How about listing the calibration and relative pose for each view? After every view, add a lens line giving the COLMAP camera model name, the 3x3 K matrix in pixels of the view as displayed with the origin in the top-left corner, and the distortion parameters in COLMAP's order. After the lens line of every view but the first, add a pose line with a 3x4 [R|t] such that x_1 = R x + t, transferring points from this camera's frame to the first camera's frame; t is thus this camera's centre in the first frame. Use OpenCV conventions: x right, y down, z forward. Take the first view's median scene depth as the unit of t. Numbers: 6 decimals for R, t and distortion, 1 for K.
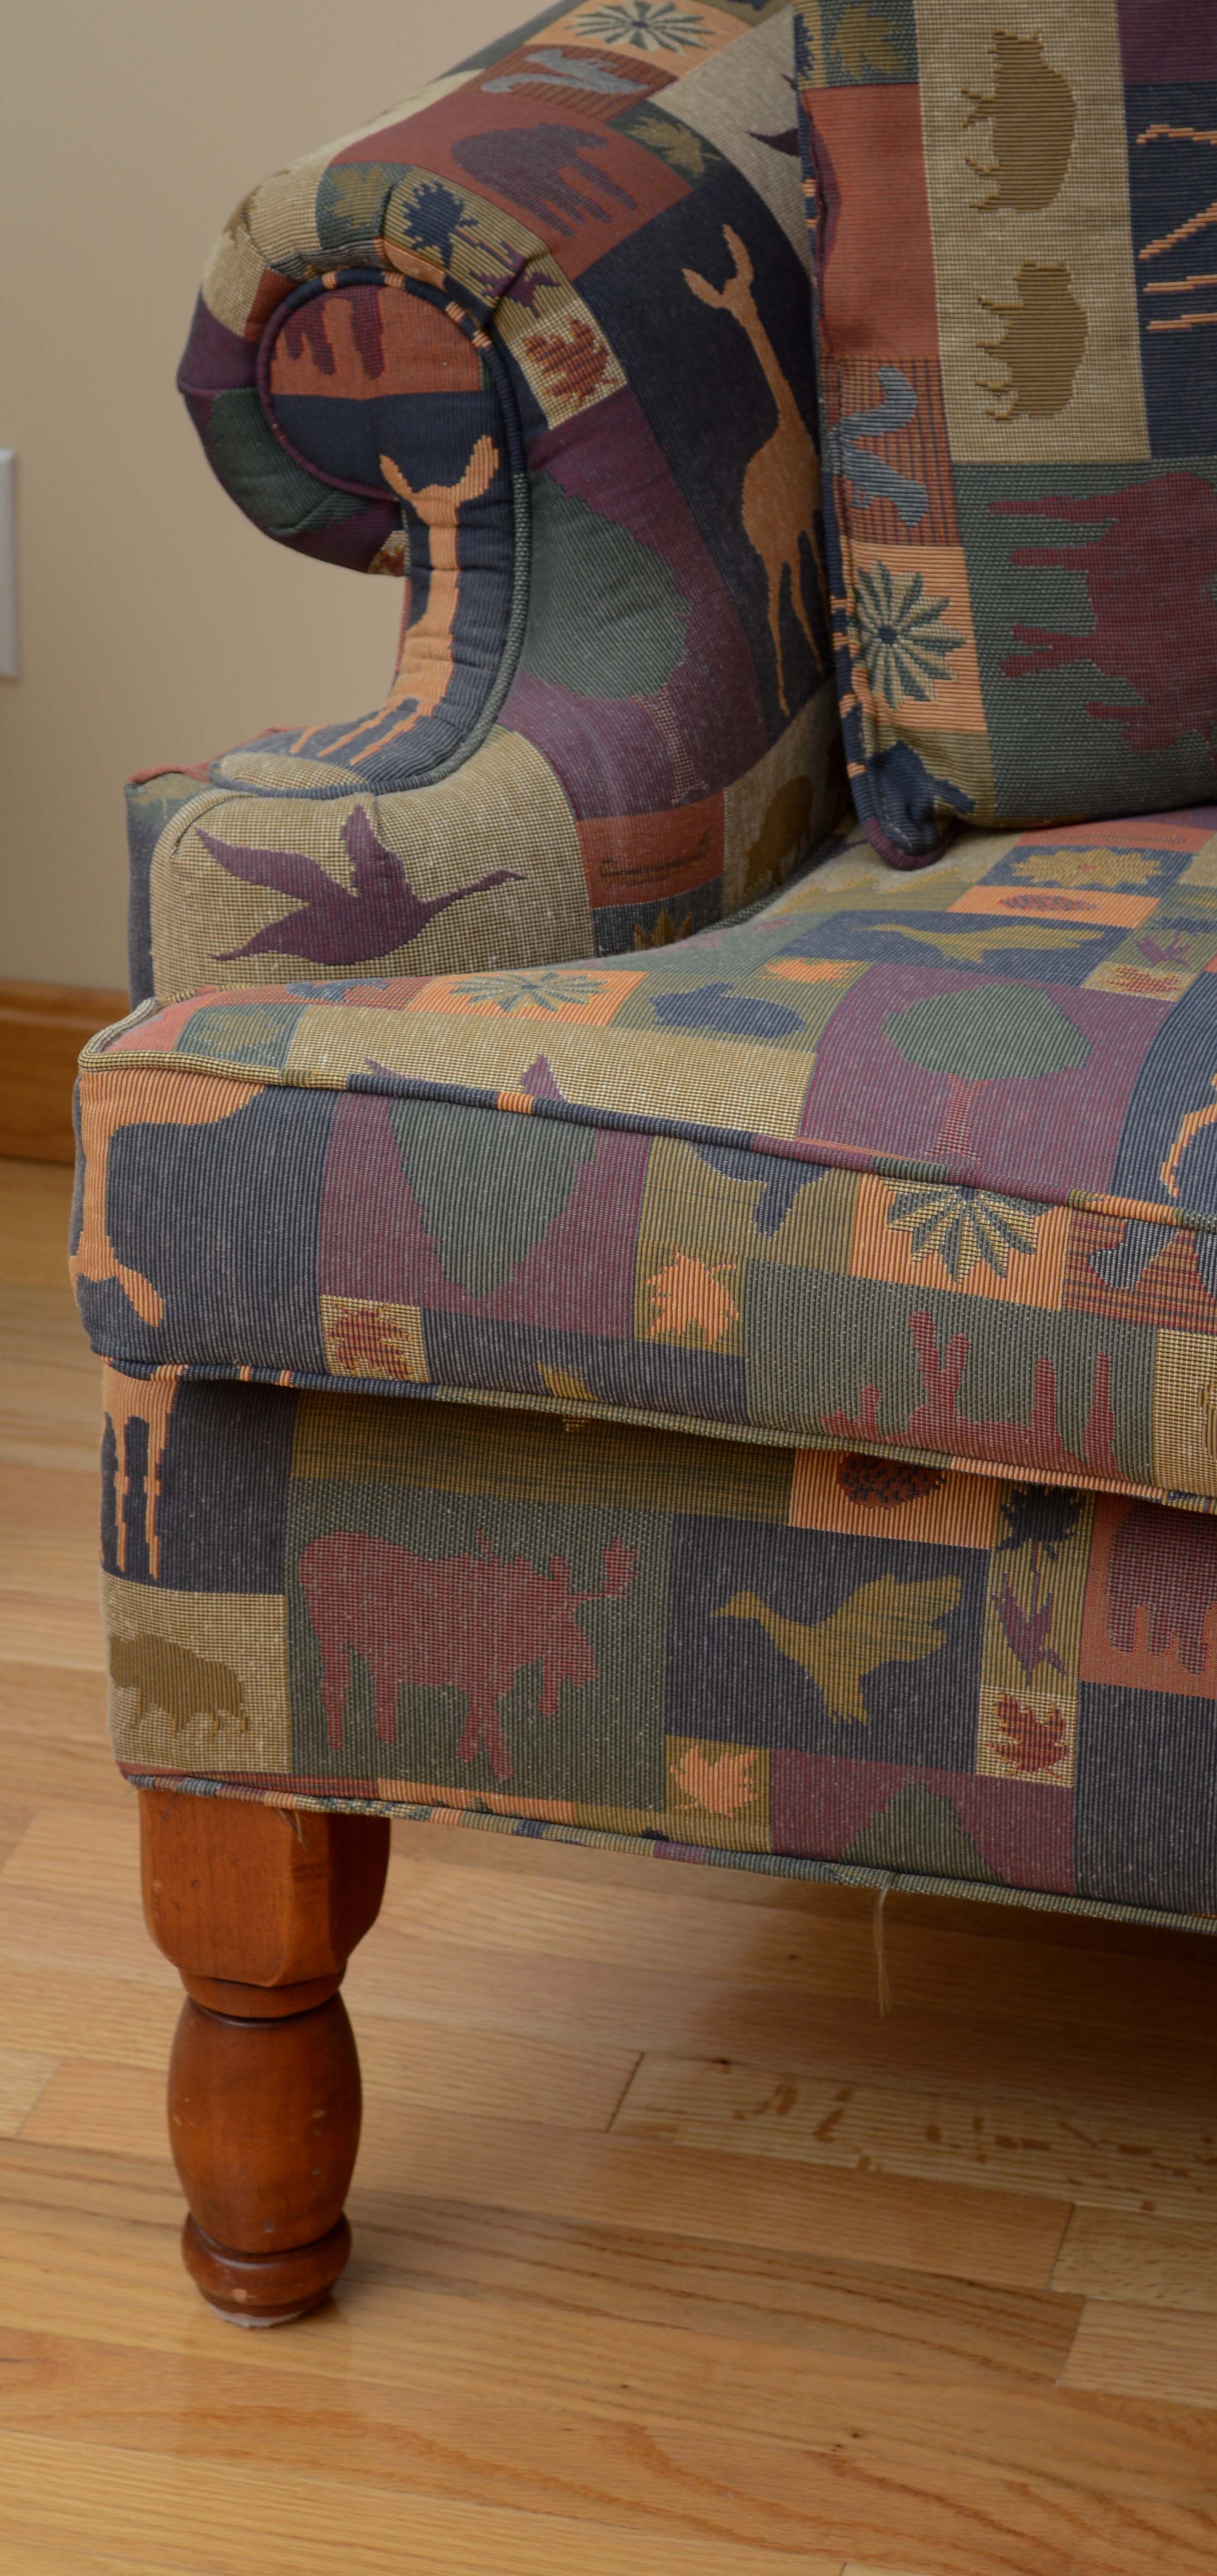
lens RADIAL K [[5923.0, 0, 608.5], [0, 5923.0, 1288.0], [0, 0, 1]] dist [0.004294, -0.110764]
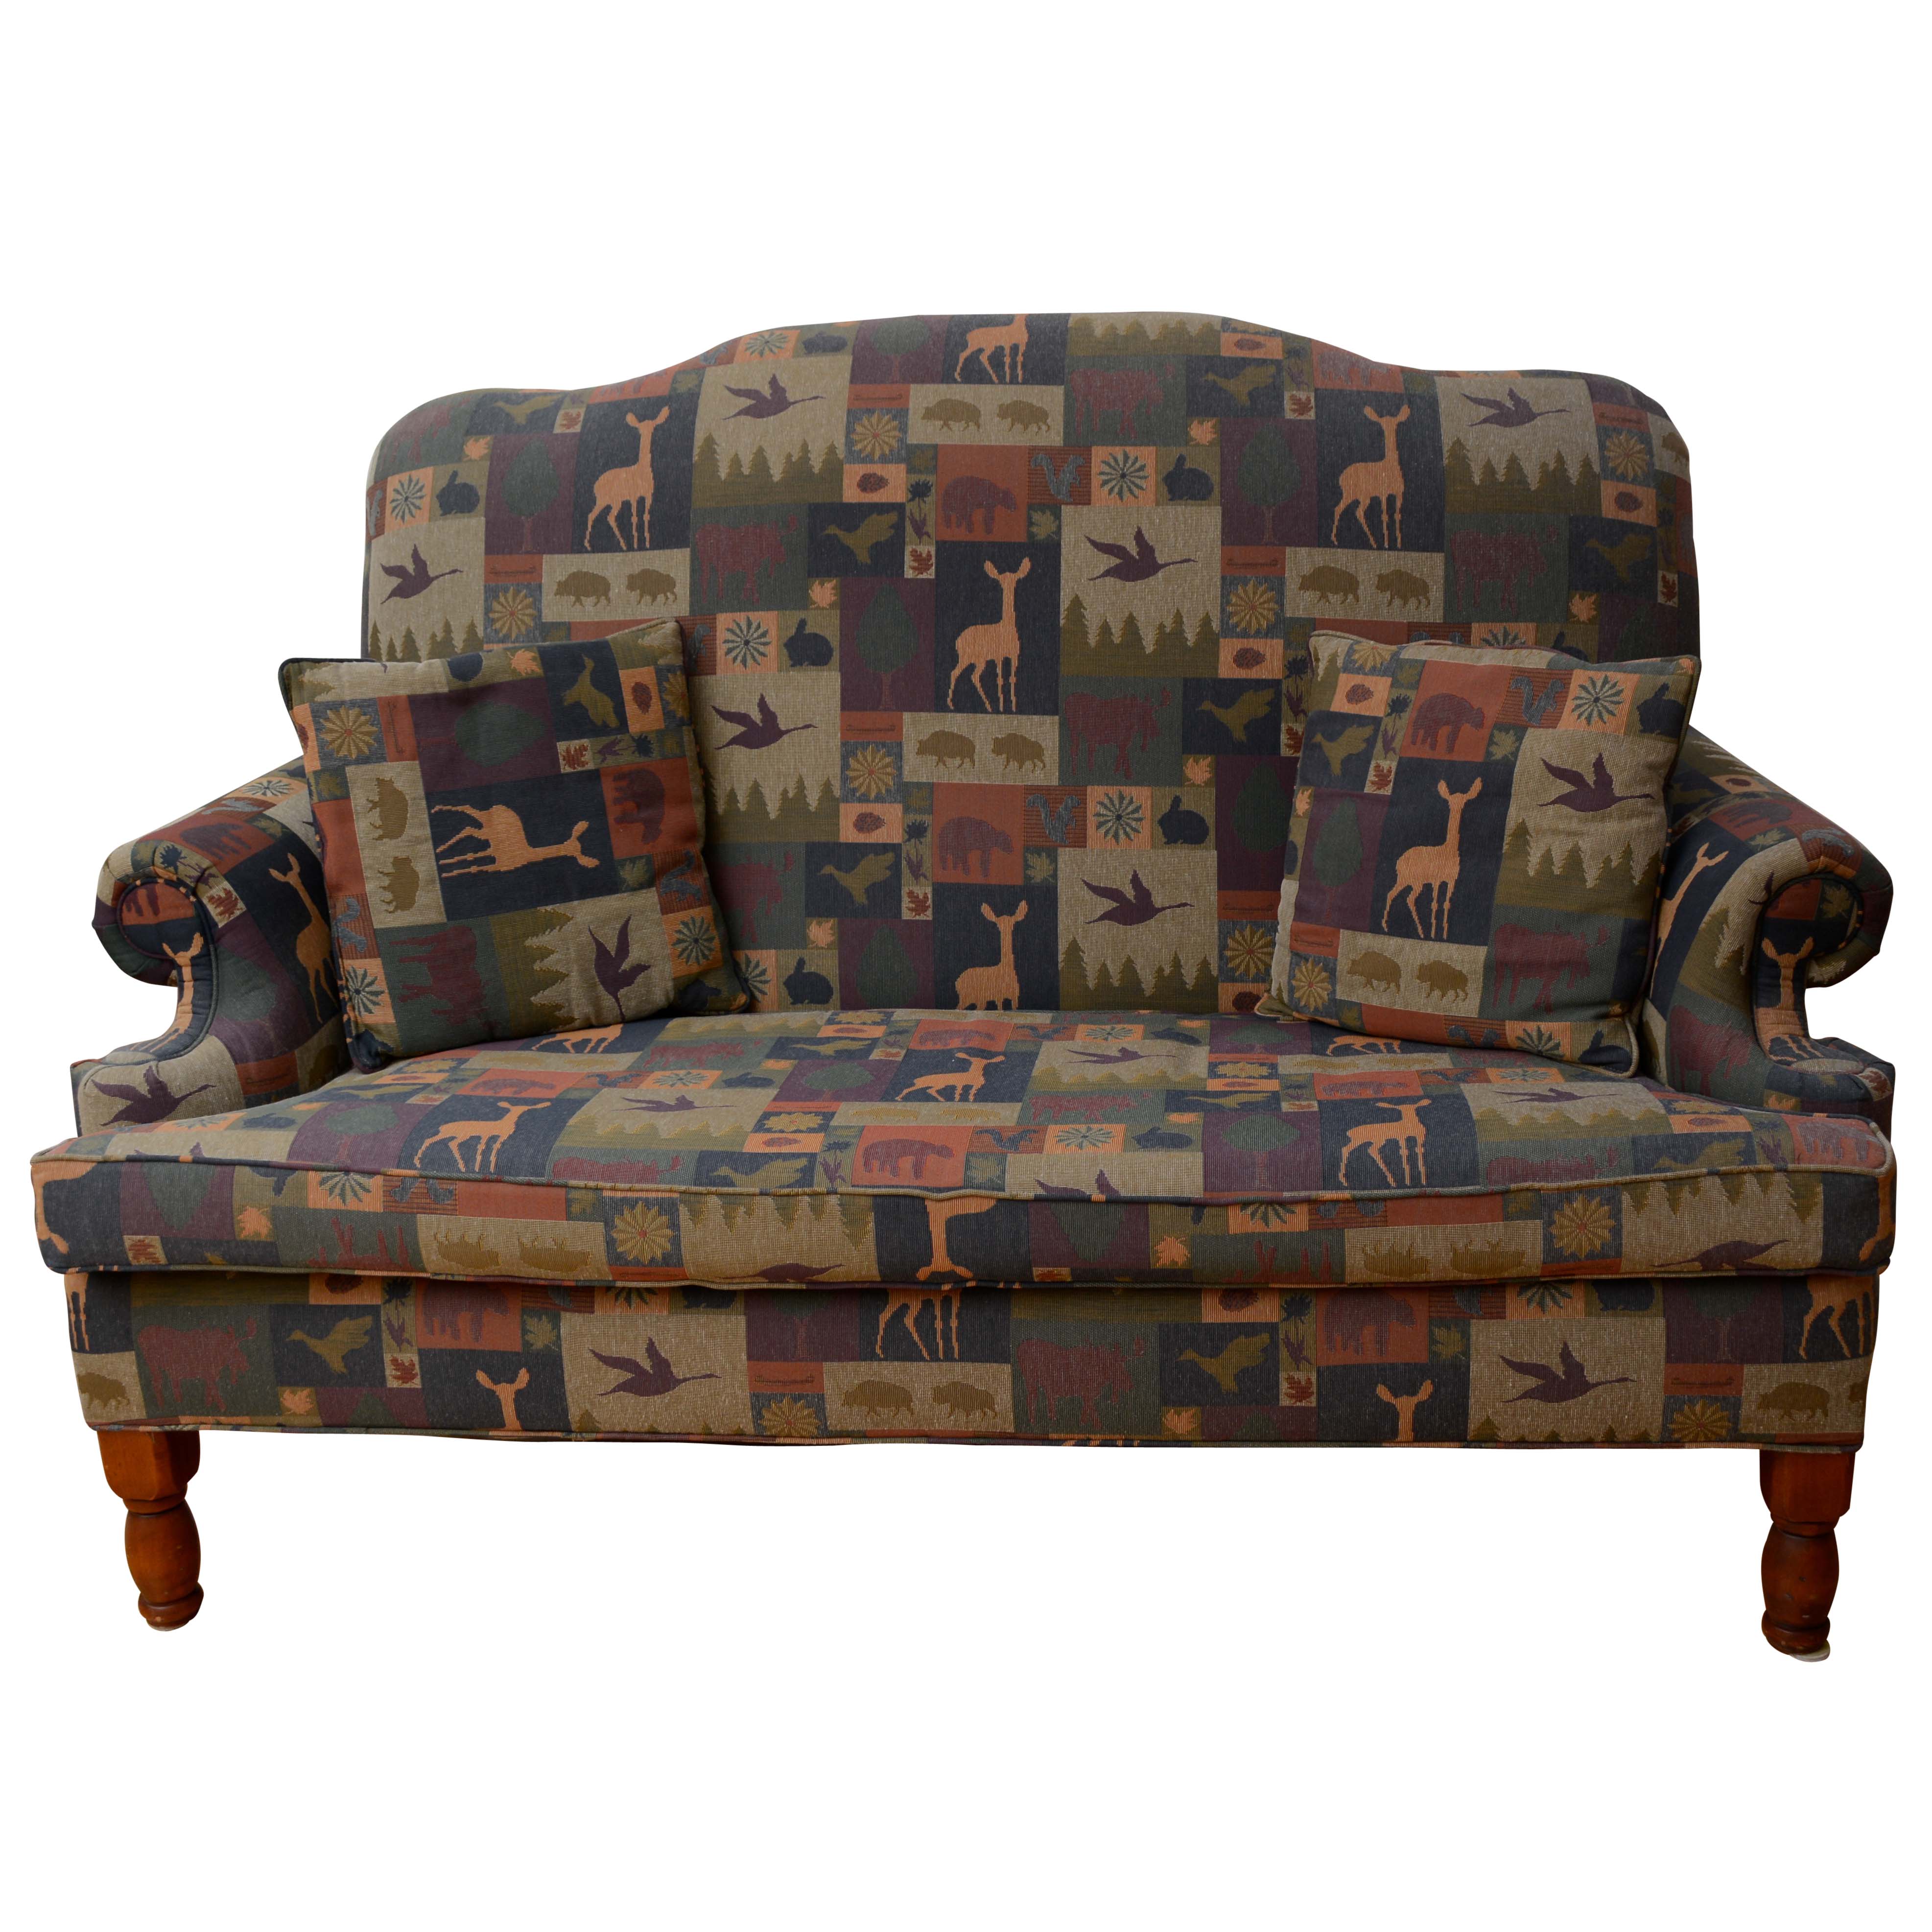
lens RADIAL K [[2315.8, 0, 962.2], [0, 2315.8, 1026.6], [0, 0, 1]] dist [-0.051068, -0.025297]
pose [[0.984523, -0.090166, 0.150283, 0.168458], [0.108021, 0.987450, -0.115214, 0.064427], [-0.138009, 0.129664, 0.981907, -0.110478]]
